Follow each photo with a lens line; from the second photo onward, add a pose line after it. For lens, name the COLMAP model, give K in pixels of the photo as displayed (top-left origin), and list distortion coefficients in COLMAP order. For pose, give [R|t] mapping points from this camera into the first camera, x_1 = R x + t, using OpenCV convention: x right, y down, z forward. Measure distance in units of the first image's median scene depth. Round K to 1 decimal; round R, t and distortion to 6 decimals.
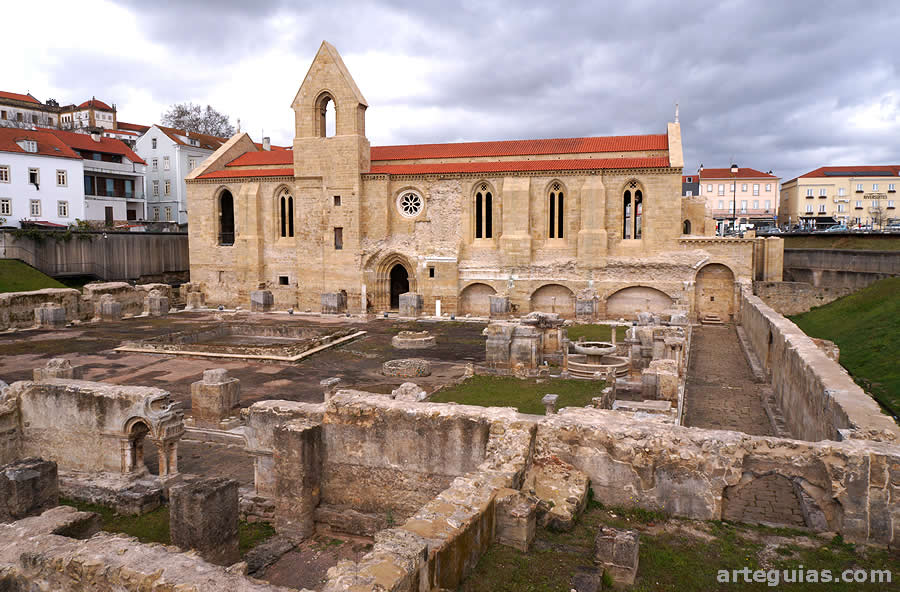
lens RADIAL K [[703.5, 0, 491.2], [0, 703.5, 269.7], [0, 0, 1]] dist [-0.014103, 0.015288]
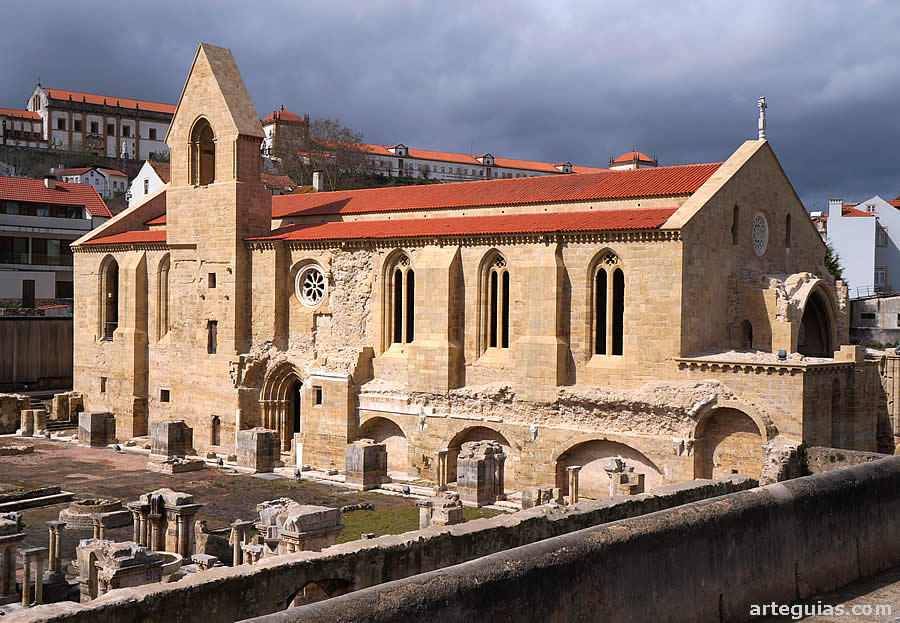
lens RADIAL K [[1126.3, 0, 474.1], [0, 1126.3, 284.8], [0, 0, 1]] dist [0.074798, 0.000000]
pose [[0.918789, 0.008713, -0.394652, 0.431918], [-0.032291, 0.998065, -0.053141, -0.045460], [0.393425, 0.061569, 0.917293, 0.118338]]
